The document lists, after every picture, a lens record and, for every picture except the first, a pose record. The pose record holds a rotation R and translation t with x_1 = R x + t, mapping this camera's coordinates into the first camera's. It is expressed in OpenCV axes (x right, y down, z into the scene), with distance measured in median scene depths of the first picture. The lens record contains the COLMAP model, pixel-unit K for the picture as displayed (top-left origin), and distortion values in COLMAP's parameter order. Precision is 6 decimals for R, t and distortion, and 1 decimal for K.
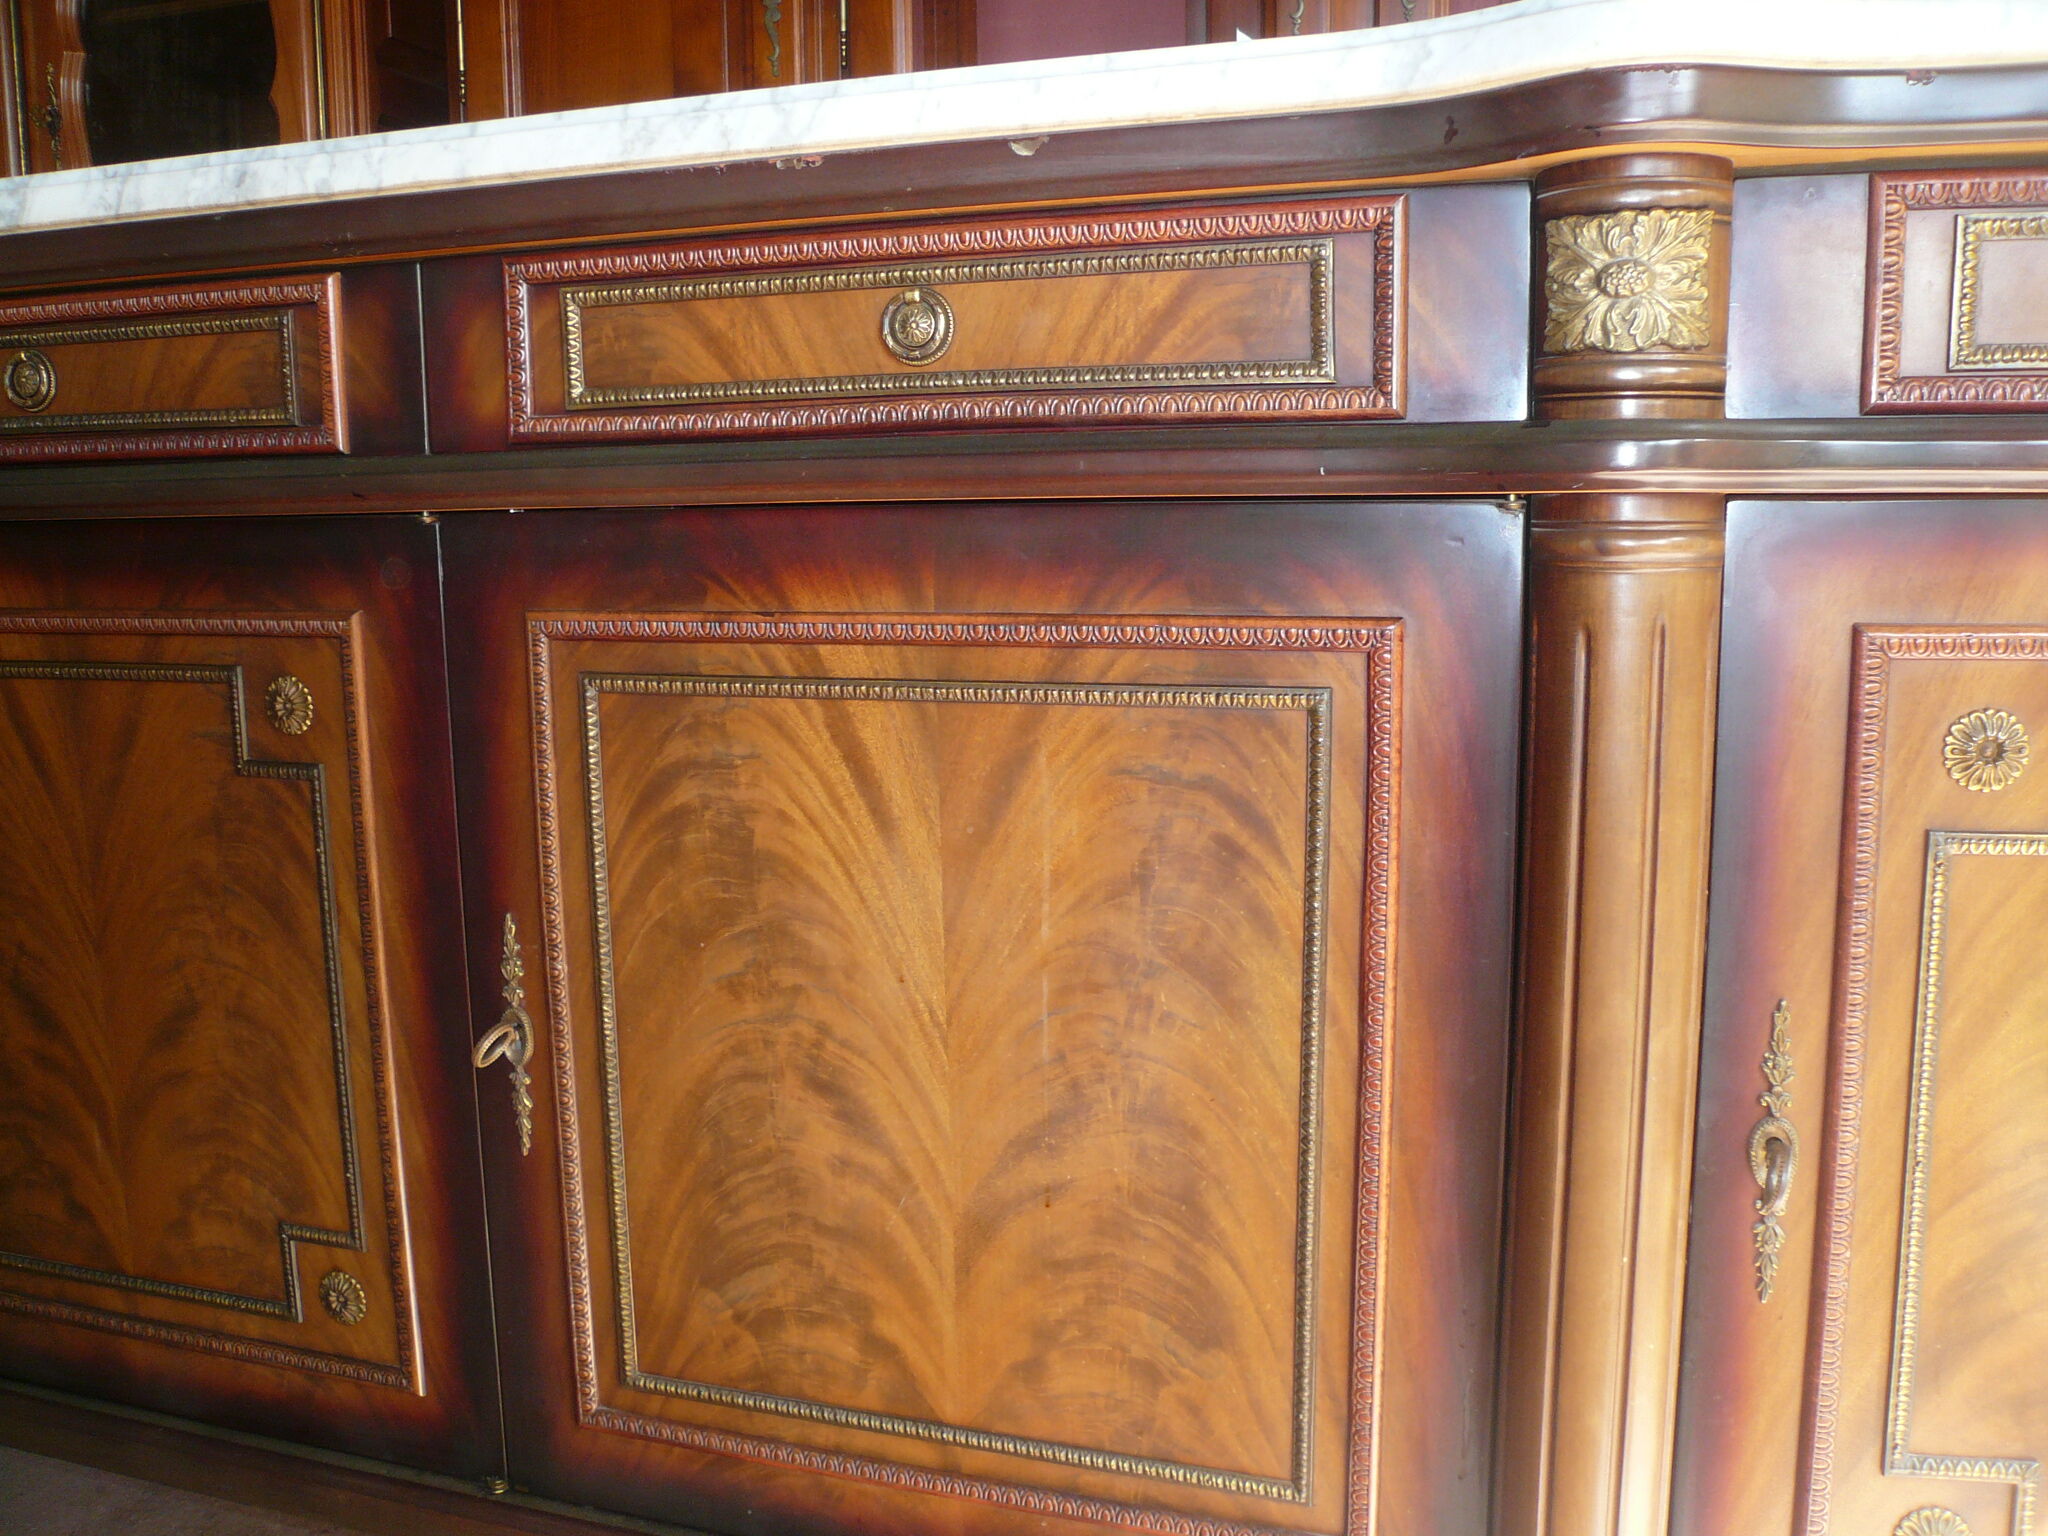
lens RADIAL K [[1683.3, 0, 1024.0], [0, 1683.3, 768.0], [0, 0, 1]] dist [-0.094410, 0.064736]
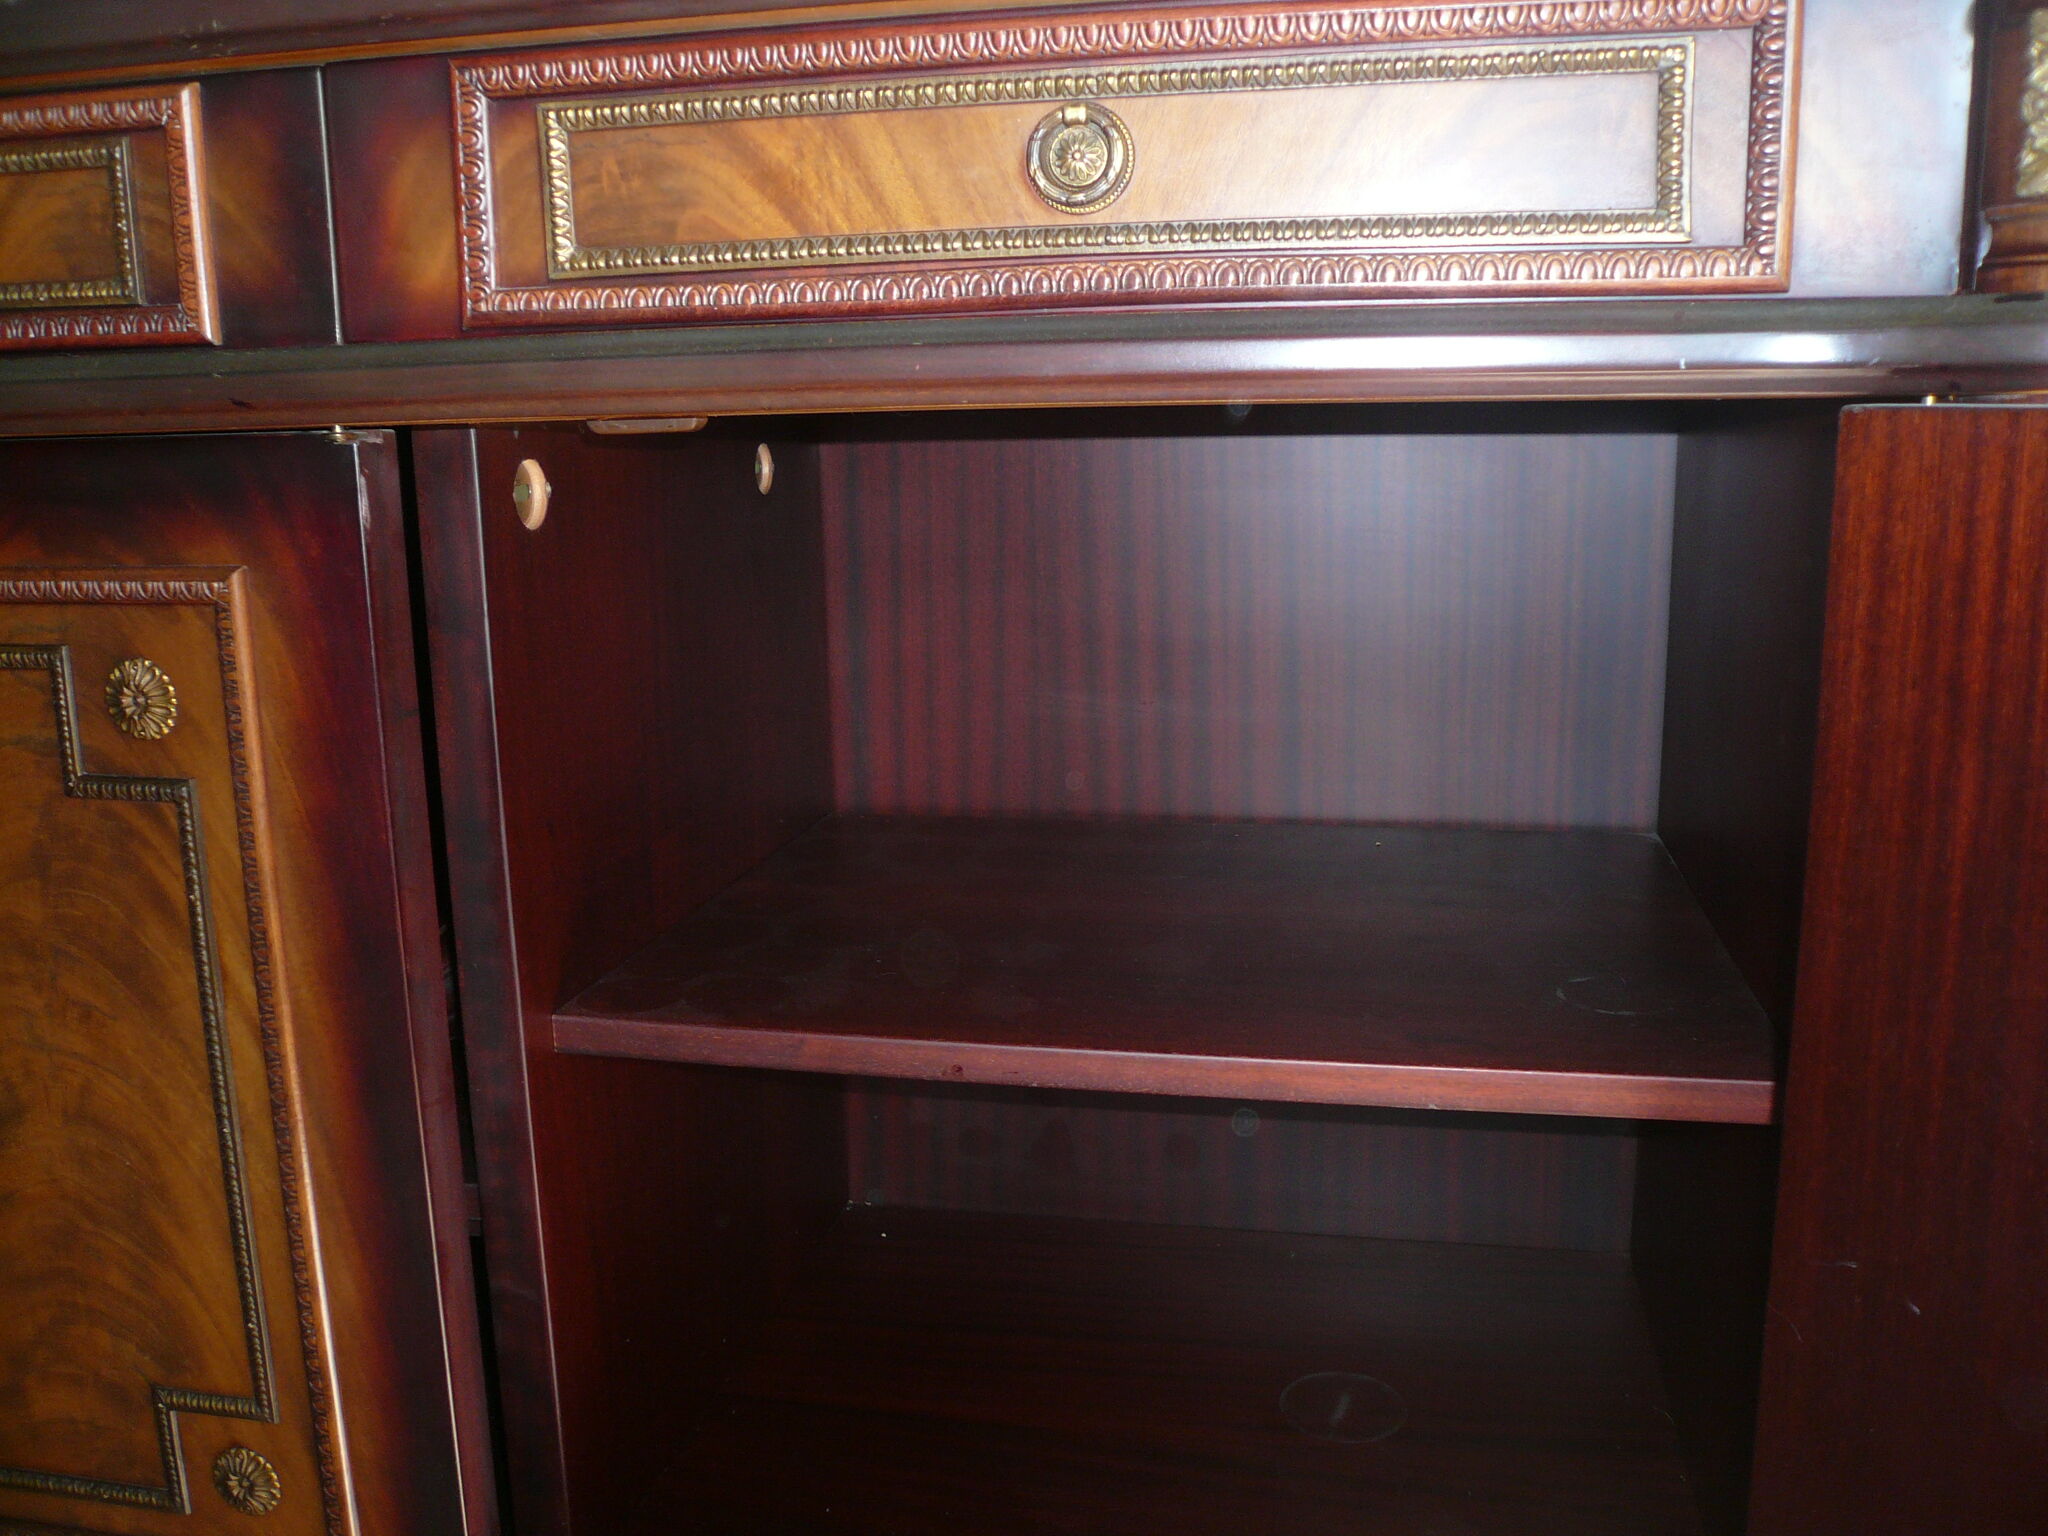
lens RADIAL K [[1683.3, 0, 1024.0], [0, 1683.3, 768.0], [0, 0, 1]] dist [-0.094410, 0.064736]
pose [[0.992894, -0.027096, 0.115879, -0.152597], [0.021976, 0.998735, 0.045234, -0.033349], [-0.116958, -0.042366, 0.992233, 0.253512]]
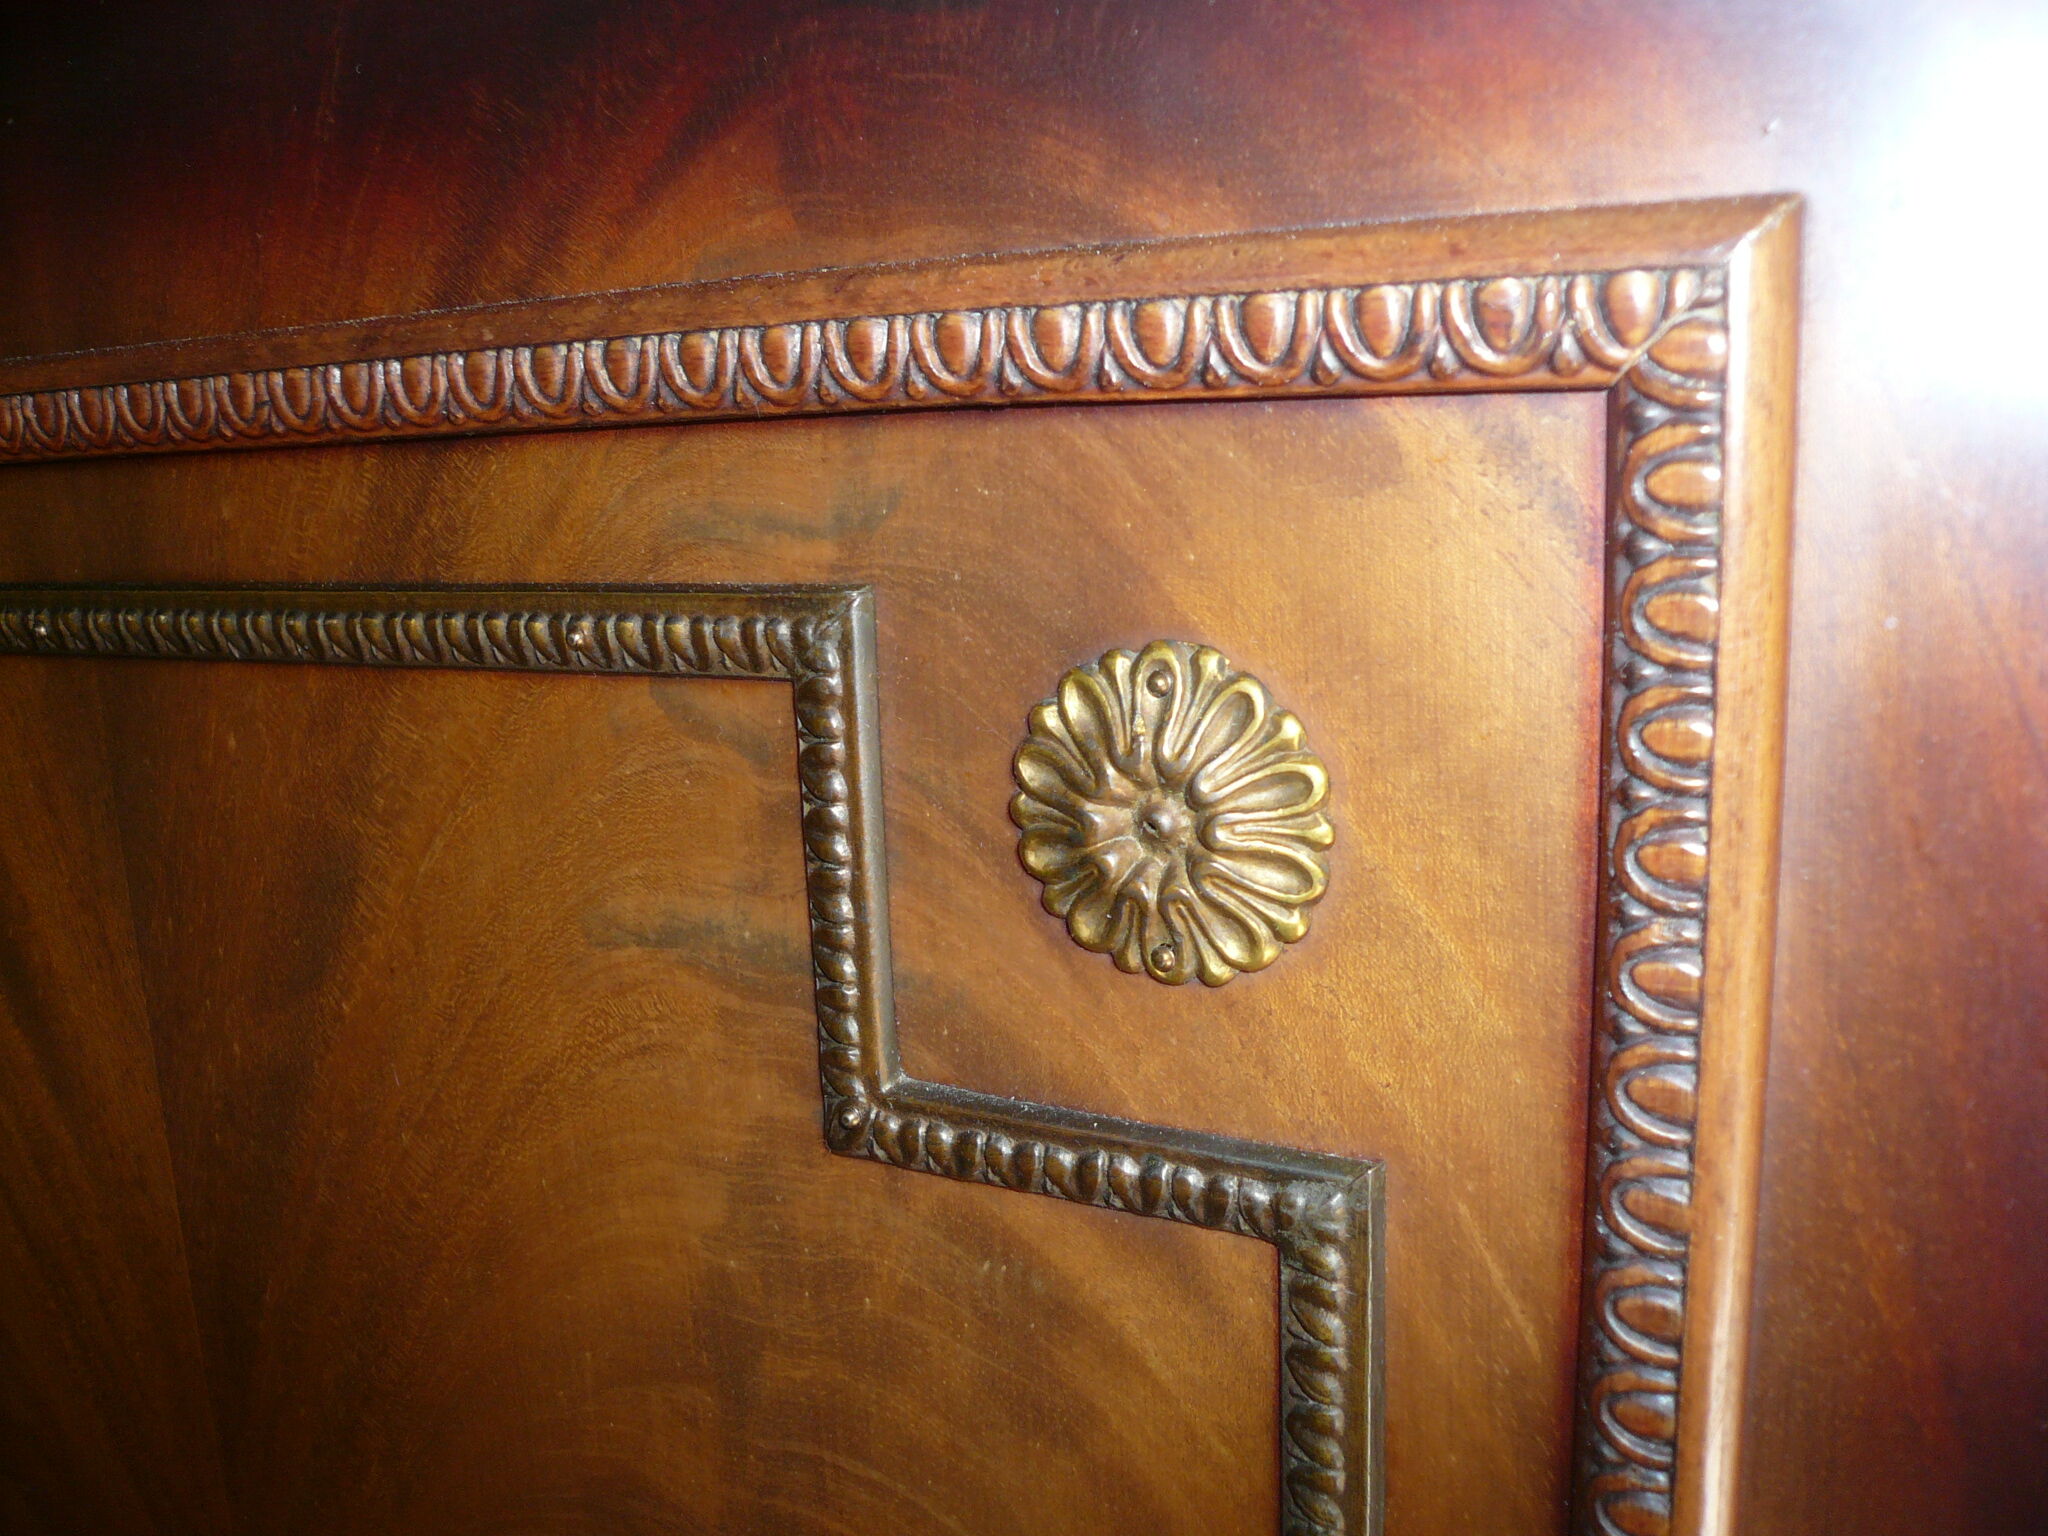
lens RADIAL K [[1683.3, 0, 1024.0], [0, 1683.3, 768.0], [0, 0, 1]] dist [-0.094410, 0.064736]
pose [[0.988099, 0.002379, -0.153798, -0.451109], [0.004184, 0.999095, 0.042335, -0.052419], [0.153760, -0.042475, 0.987195, 0.862833]]
